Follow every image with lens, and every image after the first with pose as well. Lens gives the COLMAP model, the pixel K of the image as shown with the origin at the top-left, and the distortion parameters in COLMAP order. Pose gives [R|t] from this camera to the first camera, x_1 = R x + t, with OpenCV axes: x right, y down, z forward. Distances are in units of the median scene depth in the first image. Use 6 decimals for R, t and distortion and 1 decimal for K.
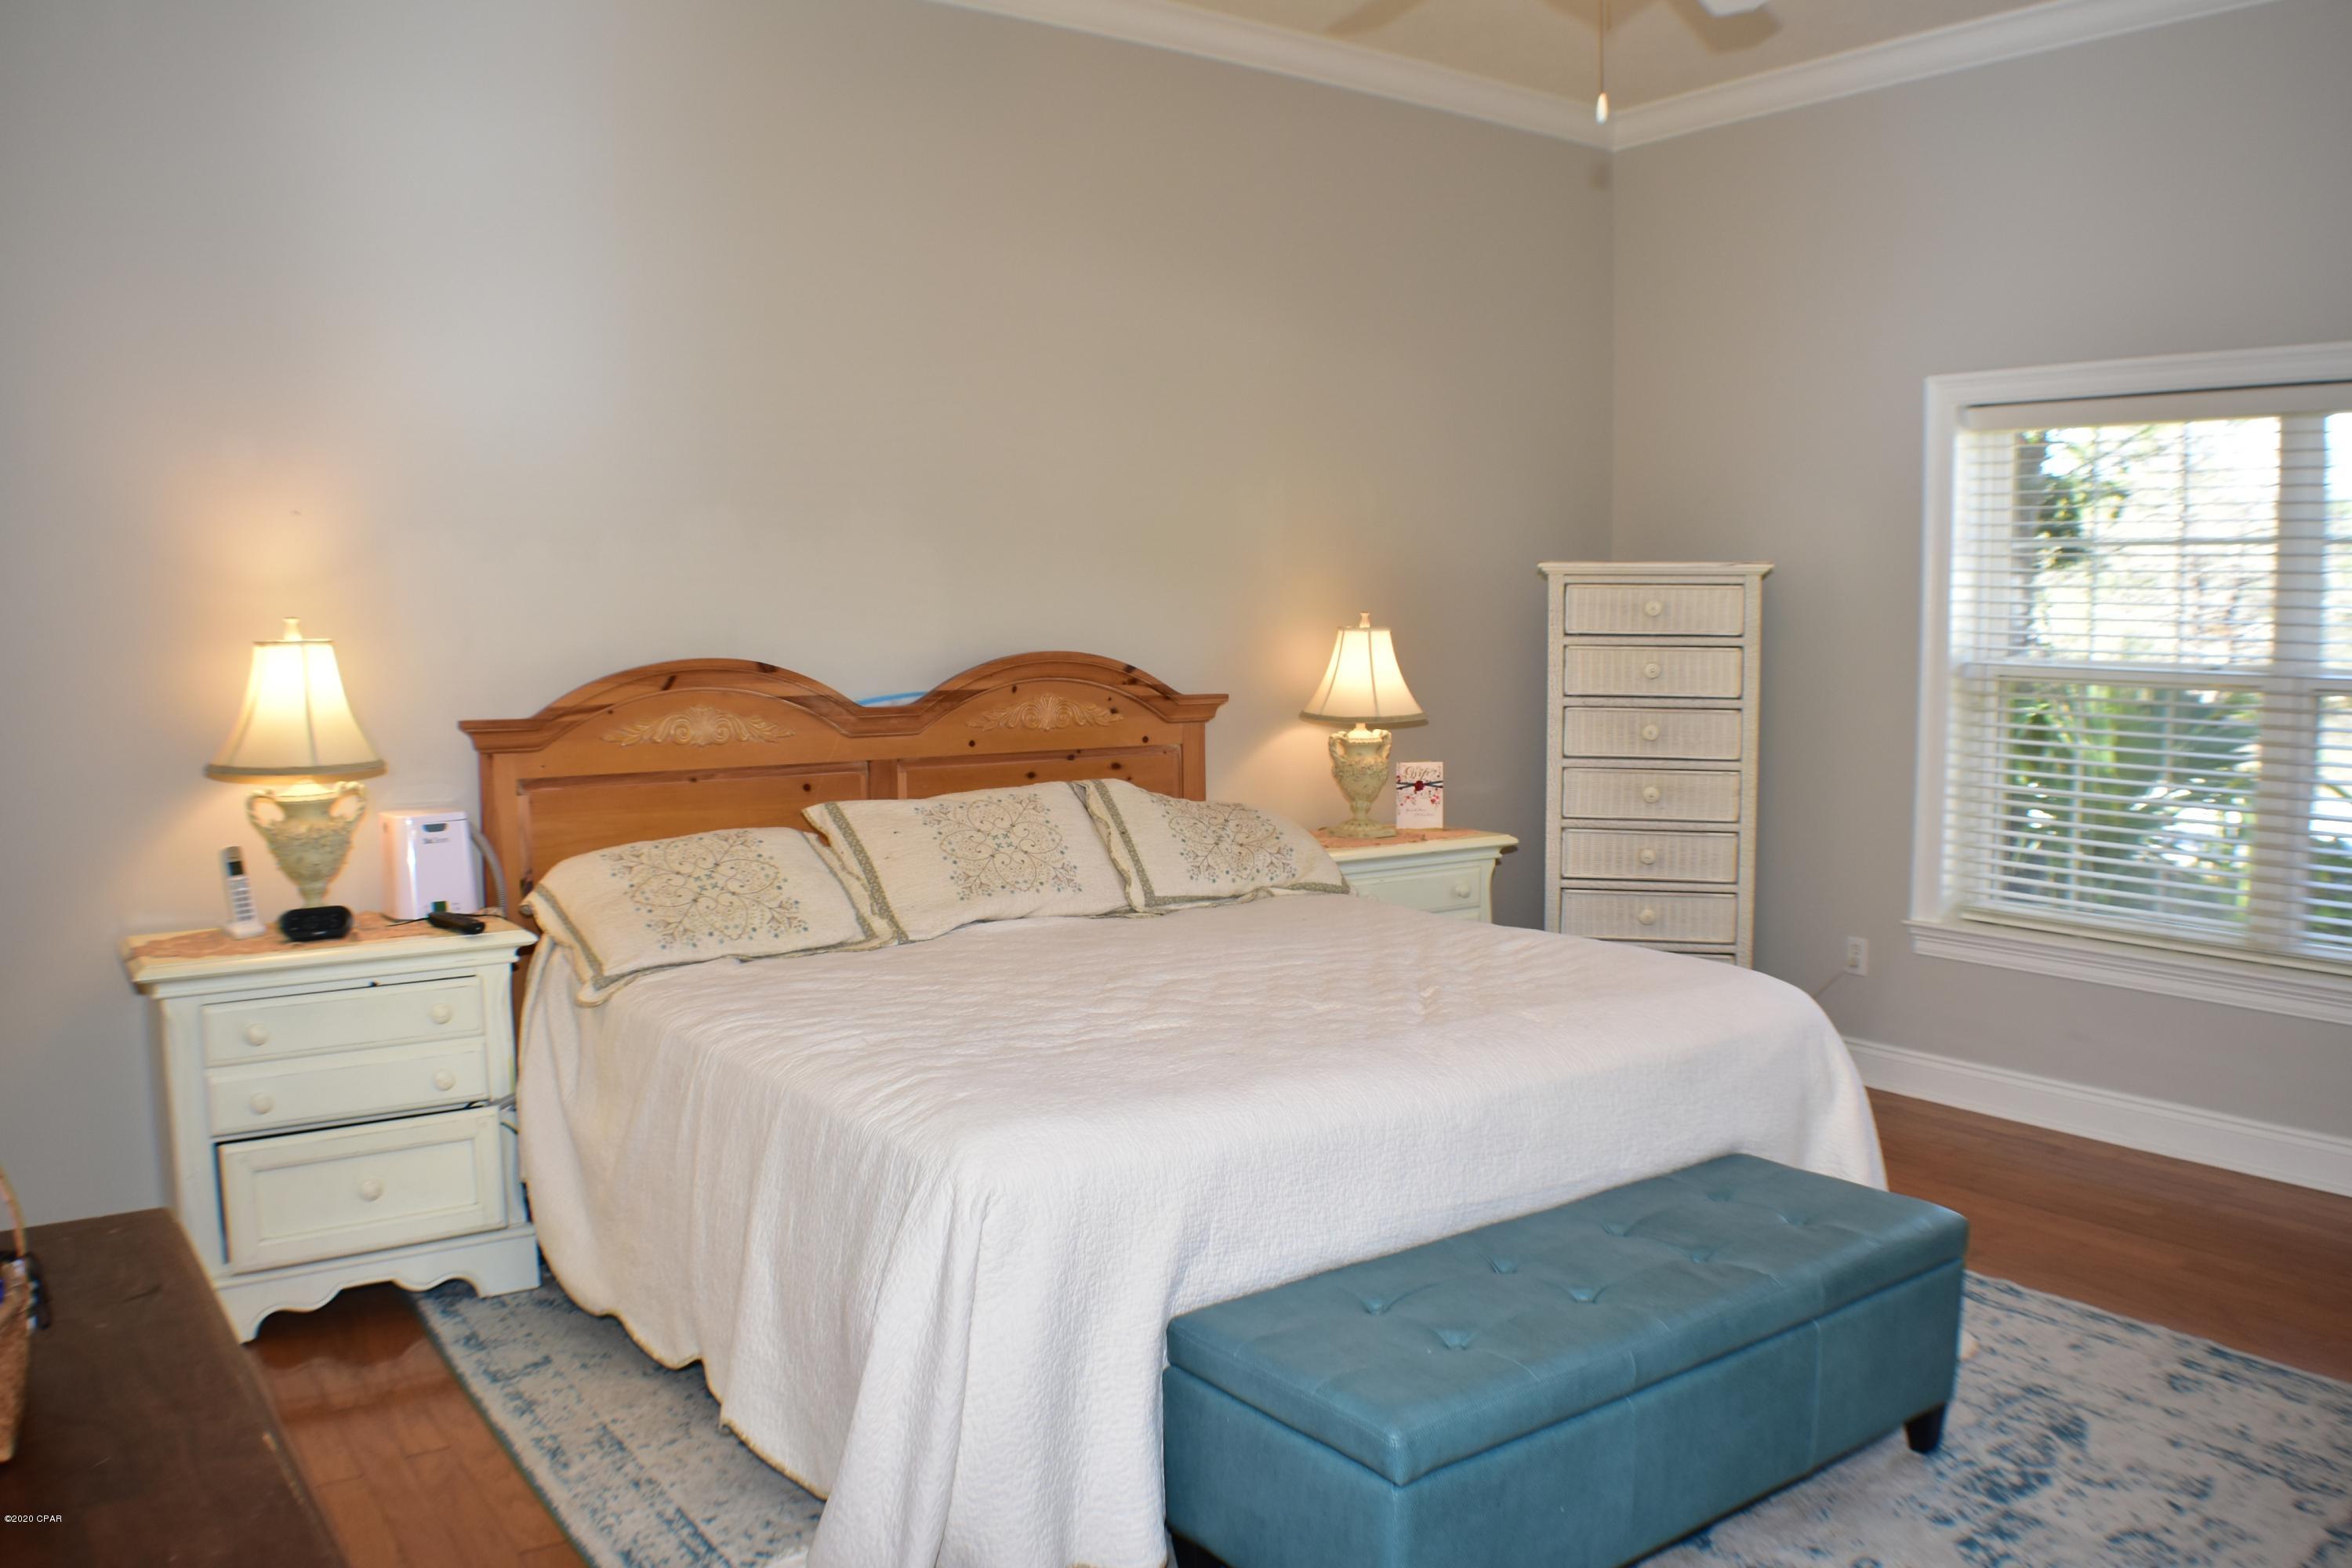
lens RADIAL K [[1833.0, 0, 1186.0], [0, 1833.0, 779.3], [0, 0, 1]] dist [-0.169472, 0.058657]
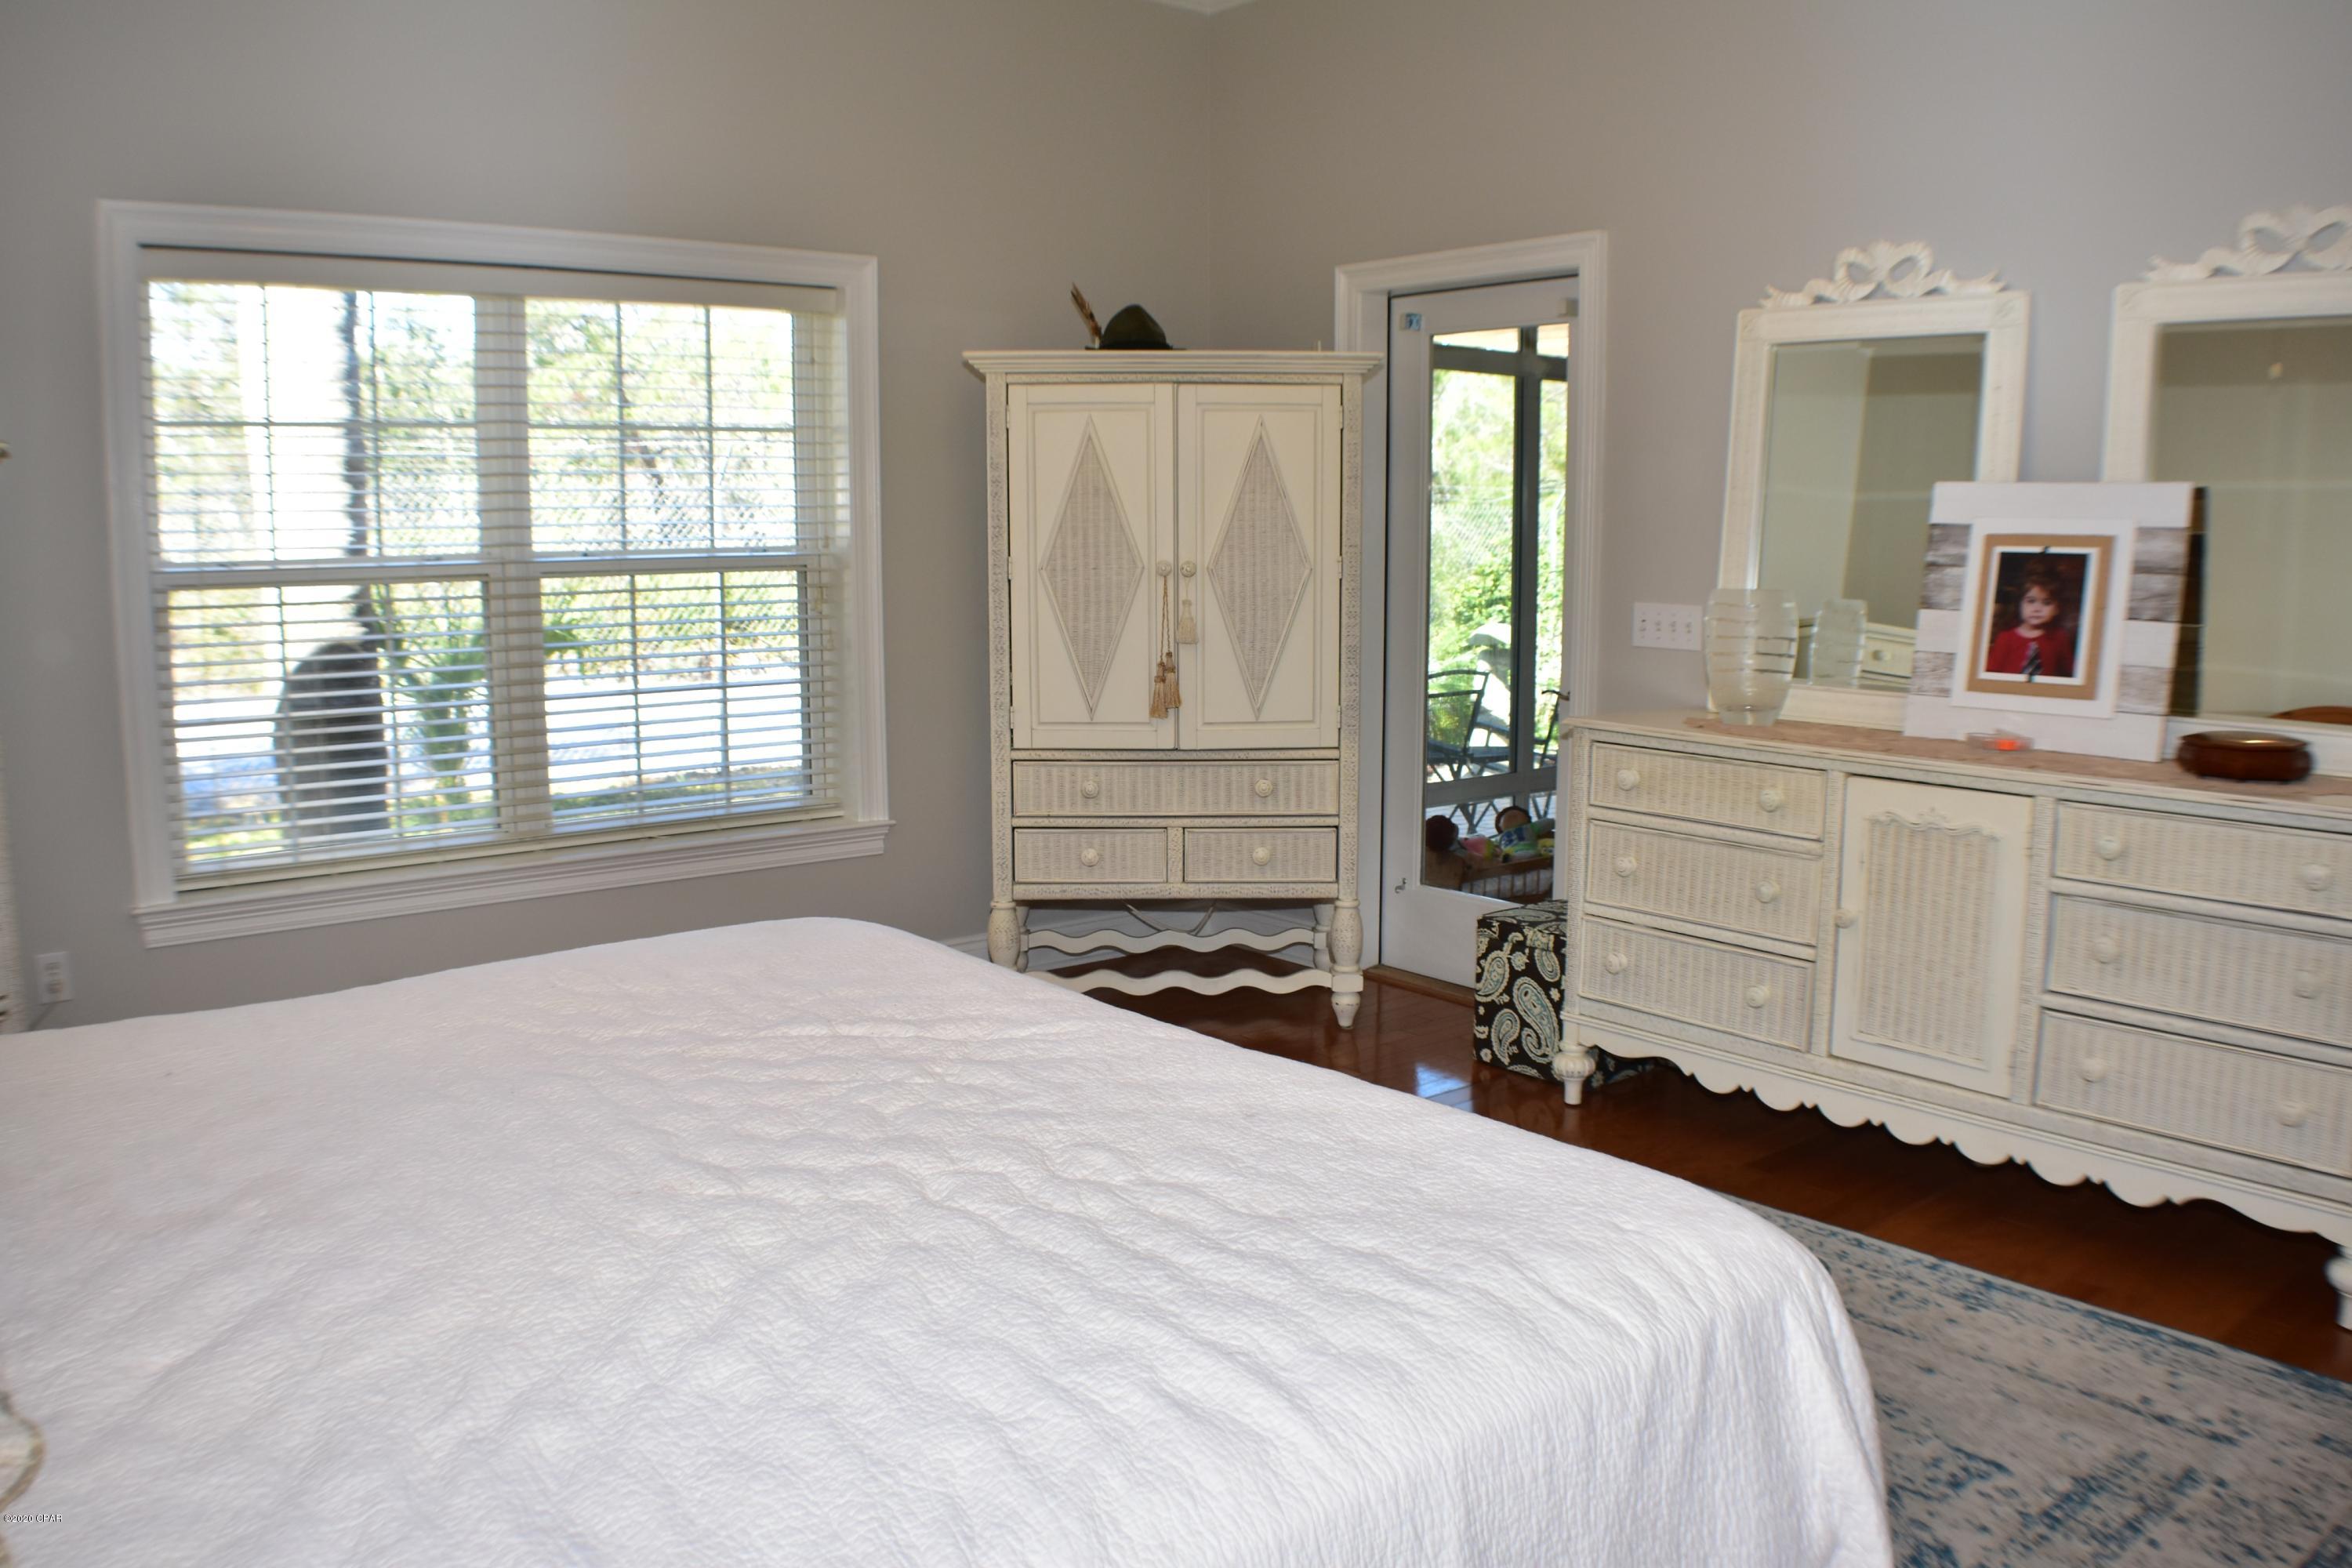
lens RADIAL K [[1833.0, 0, 1186.0], [0, 1833.0, 779.3], [0, 0, 1]] dist [-0.169472, 0.058657]
pose [[-0.092531, -0.149913, 0.984360, -0.501122], [0.084749, 0.983828, 0.157798, -0.076194], [-0.992097, 0.098025, -0.078330, 0.814223]]
